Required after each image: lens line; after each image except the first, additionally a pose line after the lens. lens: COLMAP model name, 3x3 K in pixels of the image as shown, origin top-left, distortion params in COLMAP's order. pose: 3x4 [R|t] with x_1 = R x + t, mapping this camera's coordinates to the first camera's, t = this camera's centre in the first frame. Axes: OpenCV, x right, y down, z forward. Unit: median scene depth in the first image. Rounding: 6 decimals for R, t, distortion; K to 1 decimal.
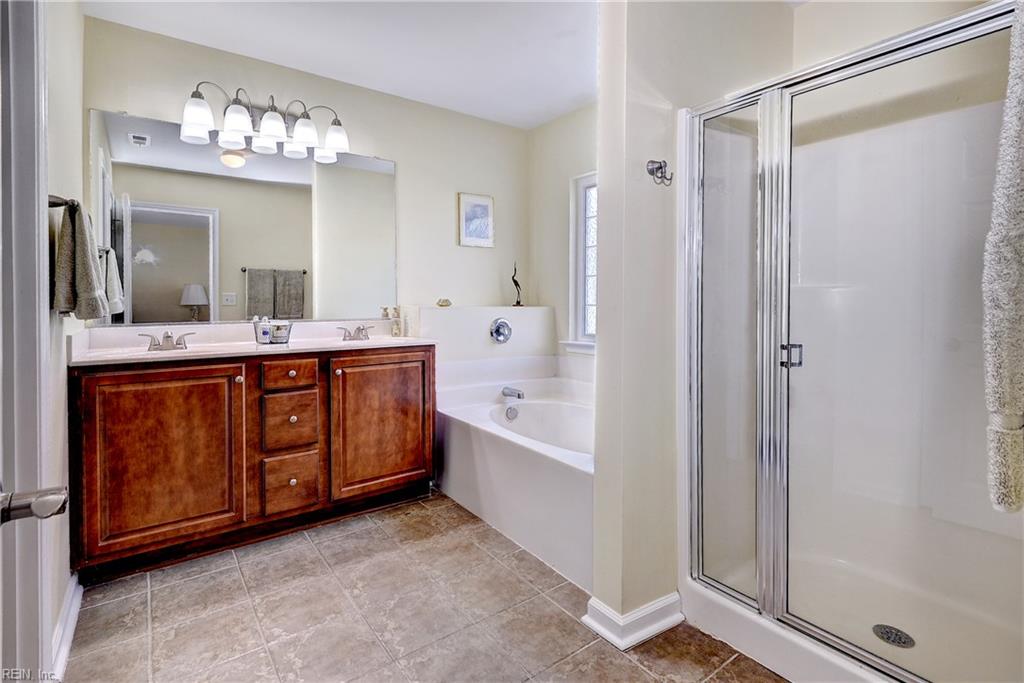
lens RADIAL K [[481.3, 0, 481.9], [0, 481.3, 307.2], [0, 0, 1]] dist [0.022598, -0.000607]
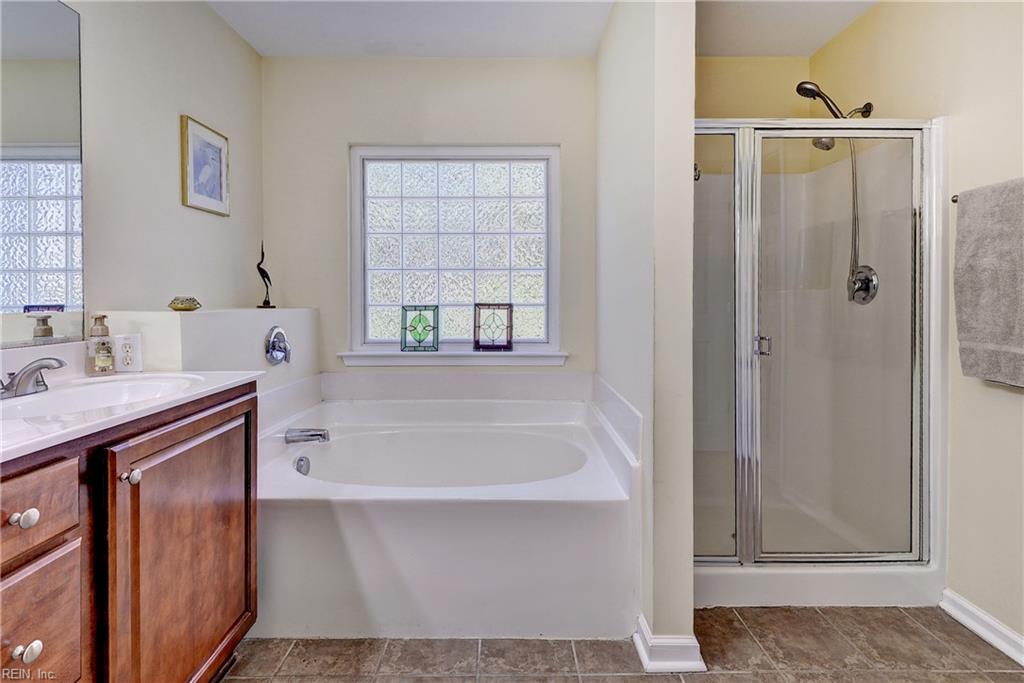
lens RADIAL K [[490.5, 0, 510.9], [0, 490.5, 300.8], [0, 0, 1]] dist [0.013458, -0.000697]
pose [[0.562624, -0.004002, 0.826703, -0.438237], [0.009233, 0.999956, -0.001443, -0.011515], [-0.826661, 0.008444, 0.562637, 0.465455]]
